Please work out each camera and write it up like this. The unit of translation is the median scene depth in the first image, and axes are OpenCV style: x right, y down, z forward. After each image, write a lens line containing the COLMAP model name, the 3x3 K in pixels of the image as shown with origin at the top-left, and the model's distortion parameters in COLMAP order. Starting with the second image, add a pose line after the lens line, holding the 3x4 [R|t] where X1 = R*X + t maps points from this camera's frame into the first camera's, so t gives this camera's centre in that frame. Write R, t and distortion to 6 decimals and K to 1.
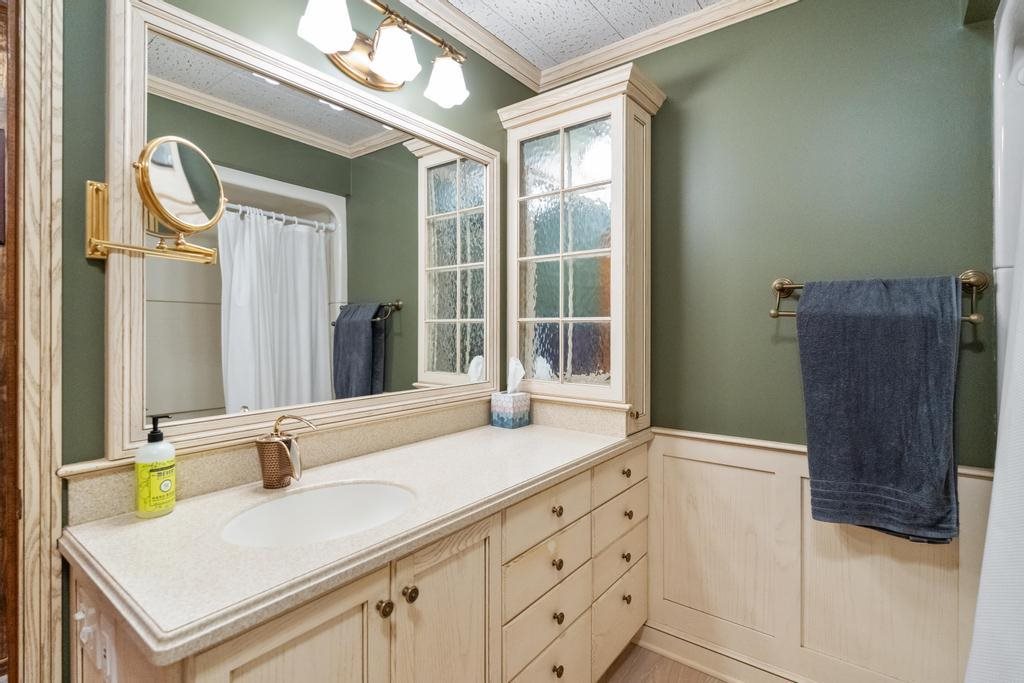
lens RADIAL K [[488.3, 0, 514.0], [0, 488.3, 328.1], [0, 0, 1]] dist [-0.000042, -0.000065]
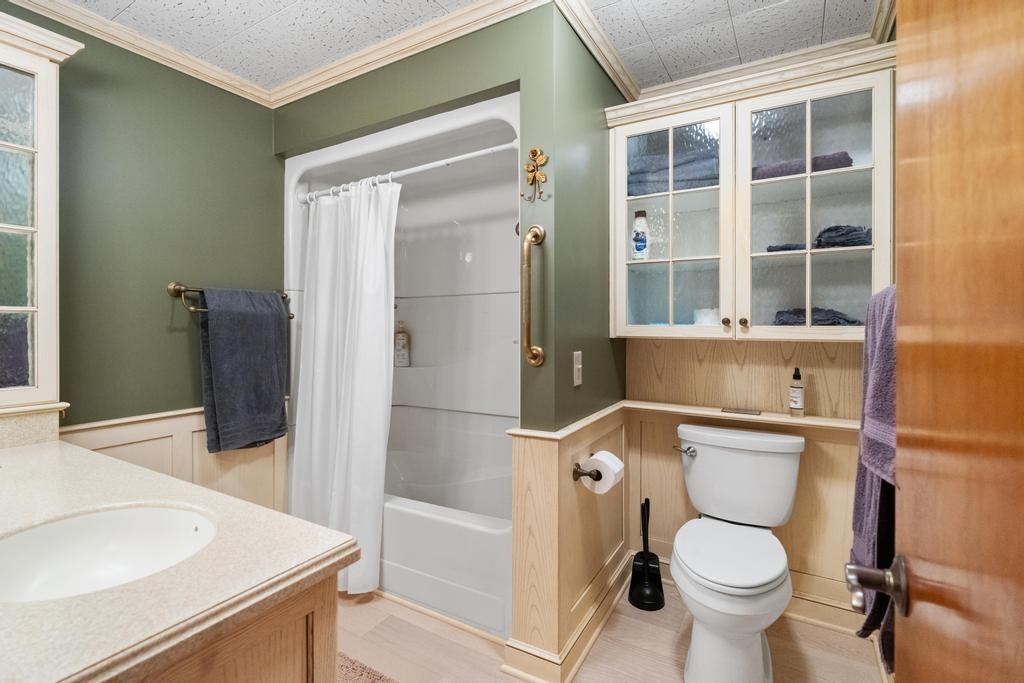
lens RADIAL K [[475.1, 0, 512.0], [0, 475.1, 341.5], [0, 0, 1]] dist [-0.001906, -0.000157]
pose [[-0.118027, -0.037455, 0.992304, -0.799703], [-0.000273, 0.999290, 0.037686, 0.006454], [-0.993010, 0.004177, -0.117953, 0.271676]]
